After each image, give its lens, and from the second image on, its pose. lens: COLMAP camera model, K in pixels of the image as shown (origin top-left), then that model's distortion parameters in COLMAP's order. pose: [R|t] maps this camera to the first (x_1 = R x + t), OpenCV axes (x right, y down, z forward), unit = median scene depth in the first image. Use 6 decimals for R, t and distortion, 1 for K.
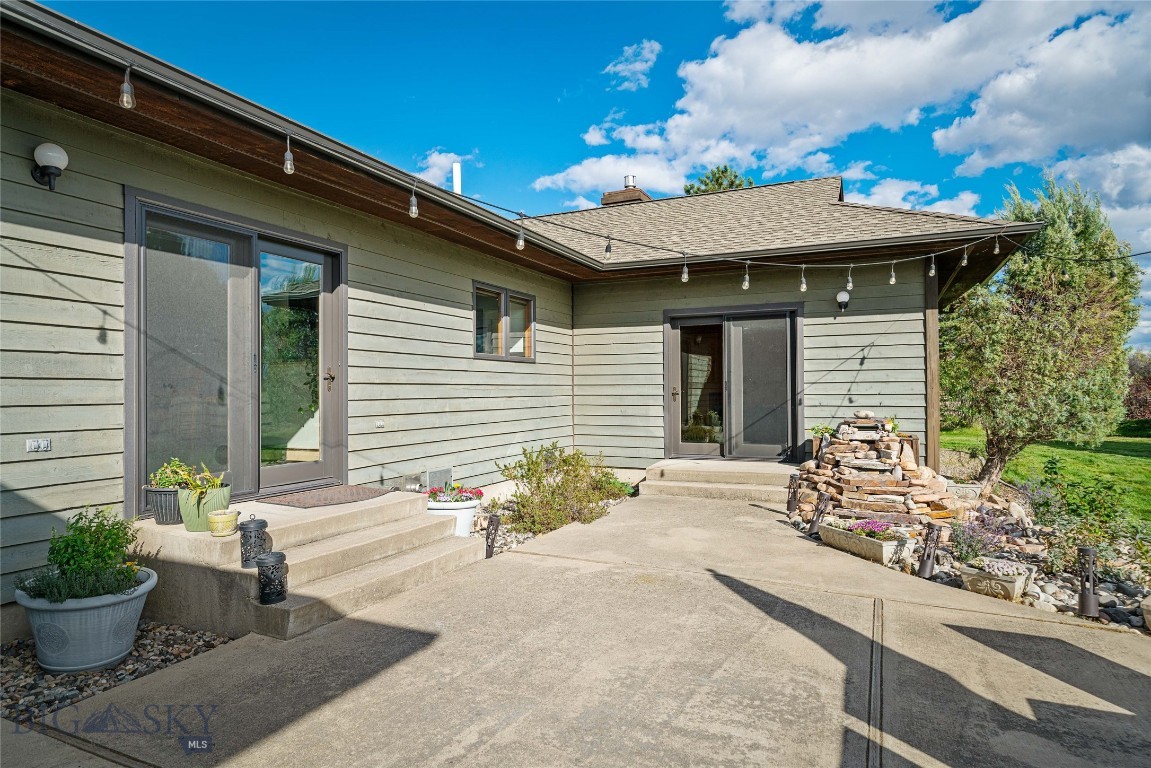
lens RADIAL K [[673.7, 0, 576.0], [0, 673.7, 386.3], [0, 0, 1]] dist [0.001506, 0.000635]
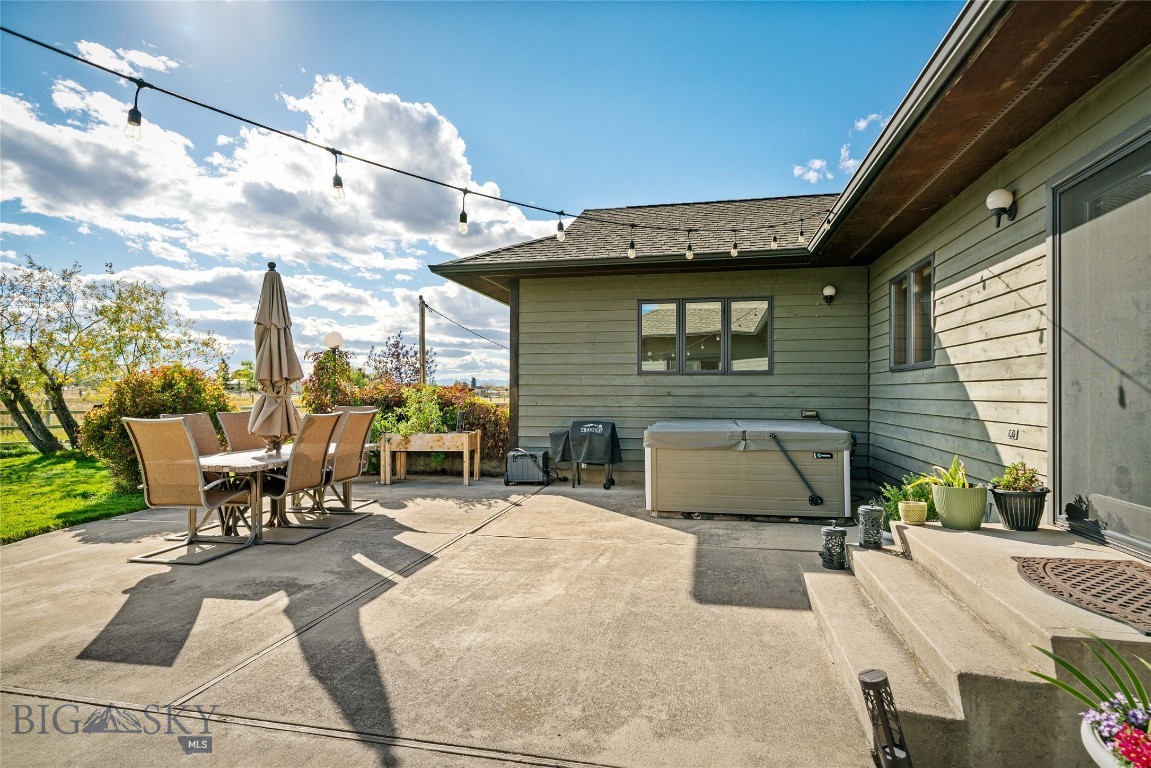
lens RADIAL K [[608.0, 0, 578.7], [0, 608.0, 391.6], [0, 0, 1]] dist [-0.001074, -0.000033]
pose [[-0.975920, 0.002883, -0.218110, 0.198719], [0.004999, 0.999946, -0.009151, 0.015845], [0.218072, -0.010021, -0.975881, 1.773183]]
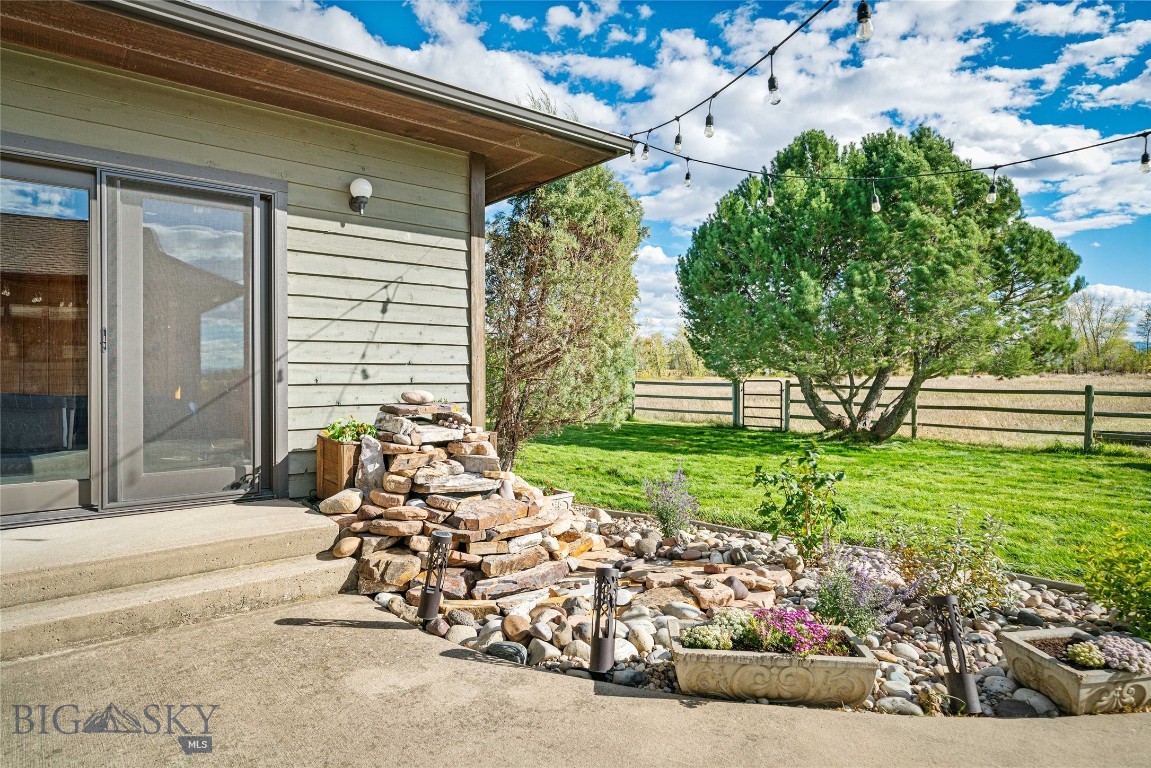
lens RADIAL K [[673.7, 0, 573.5], [0, 673.7, 377.0], [0, 0, 1]] dist [0.001506, 0.000635]
pose [[0.441171, 0.003626, 0.897416, -0.035381], [-0.003848, 0.999990, -0.002149, 0.032796], [-0.897415, -0.002505, 0.441181, 0.807670]]
